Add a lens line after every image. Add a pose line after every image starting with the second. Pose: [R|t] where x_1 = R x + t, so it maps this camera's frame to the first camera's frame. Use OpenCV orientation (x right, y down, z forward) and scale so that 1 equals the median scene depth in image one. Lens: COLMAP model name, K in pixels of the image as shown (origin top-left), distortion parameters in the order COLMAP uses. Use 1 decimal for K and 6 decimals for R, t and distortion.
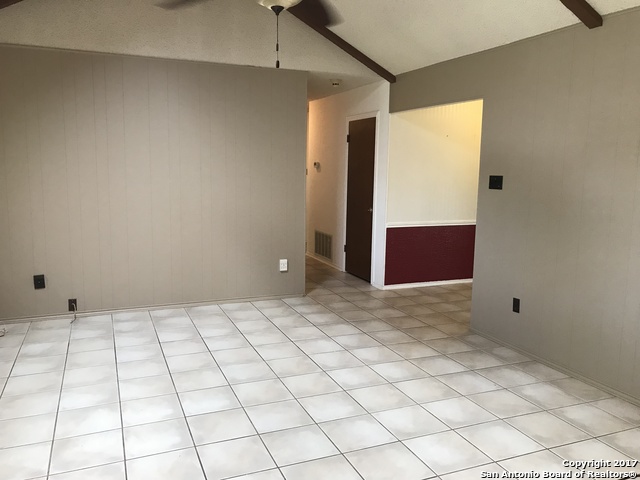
lens RADIAL K [[522.2, 0, 317.1], [0, 522.2, 238.1], [0, 0, 1]] dist [0.008668, -0.011615]
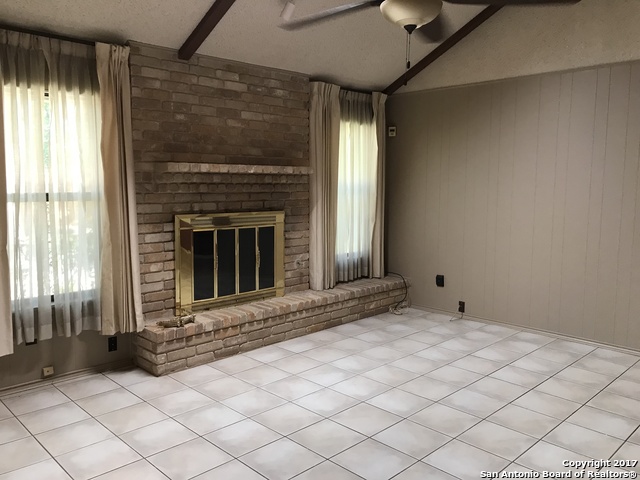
lens RADIAL K [[522.2, 0, 320.1], [0, 522.2, 240.8], [0, 0, 1]] dist [0.008668, -0.011615]
pose [[0.384165, 0.097229, -0.918130, 0.563127], [-0.133008, 0.989894, 0.049176, -0.036405], [0.913633, 0.103227, 0.393215, 0.339265]]
